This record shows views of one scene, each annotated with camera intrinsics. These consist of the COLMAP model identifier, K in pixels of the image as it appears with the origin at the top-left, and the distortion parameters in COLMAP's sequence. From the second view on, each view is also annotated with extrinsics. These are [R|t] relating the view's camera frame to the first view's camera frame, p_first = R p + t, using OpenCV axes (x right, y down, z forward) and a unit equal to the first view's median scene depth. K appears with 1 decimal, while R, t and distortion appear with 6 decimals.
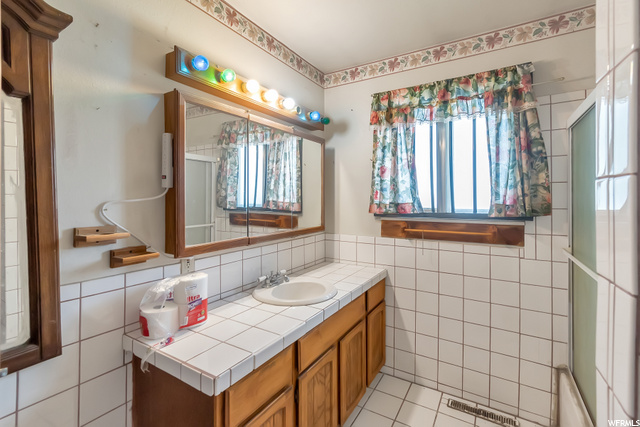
lens RADIAL K [[284.3, 0, 322.2], [0, 284.3, 198.1], [0, 0, 1]] dist [-0.002823, -0.000404]
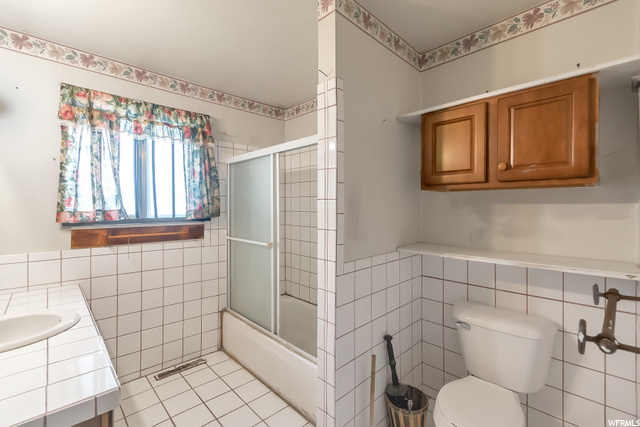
lens RADIAL K [[284.3, 0, 317.2], [0, 284.3, 210.5], [0, 0, 1]] dist [-0.002823, -0.000404]
pose [[0.262174, -0.010736, 0.964961, -0.504817], [-0.000637, 0.999936, 0.011298, 0.007339], [-0.965020, -0.003577, 0.262150, 0.041609]]
